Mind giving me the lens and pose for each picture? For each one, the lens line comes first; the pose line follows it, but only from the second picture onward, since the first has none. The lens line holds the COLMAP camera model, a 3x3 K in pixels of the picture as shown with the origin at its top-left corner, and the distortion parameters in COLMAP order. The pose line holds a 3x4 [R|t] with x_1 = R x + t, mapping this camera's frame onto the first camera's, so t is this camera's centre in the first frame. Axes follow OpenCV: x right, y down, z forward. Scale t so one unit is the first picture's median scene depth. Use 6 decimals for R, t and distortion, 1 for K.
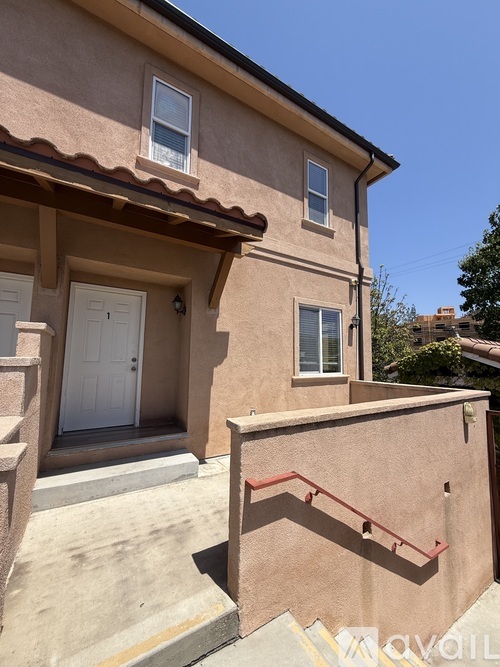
lens RADIAL K [[265.0, 0, 248.7], [0, 265.0, 335.7], [0, 0, 1]] dist [-0.000560, -0.000198]
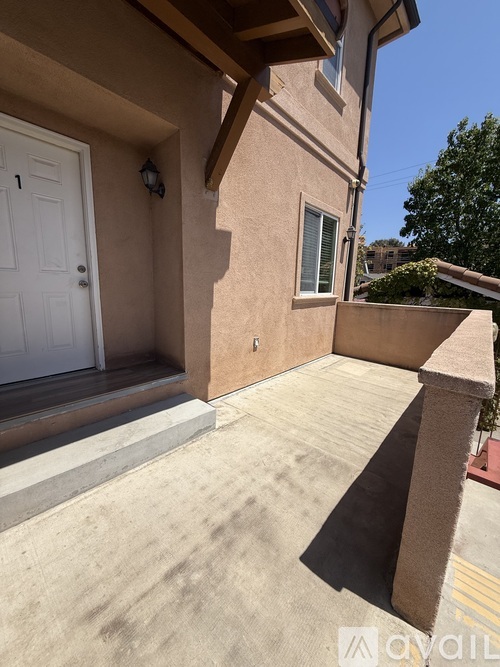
lens RADIAL K [[265.0, 0, 252.3], [0, 265.0, 335.8], [0, 0, 1]] dist [-0.000560, -0.000198]
pose [[0.956280, -0.042825, 0.289300, -0.234159], [-0.041037, 0.959783, 0.277726, 0.052443], [-0.289559, -0.277456, 0.916064, 0.275352]]
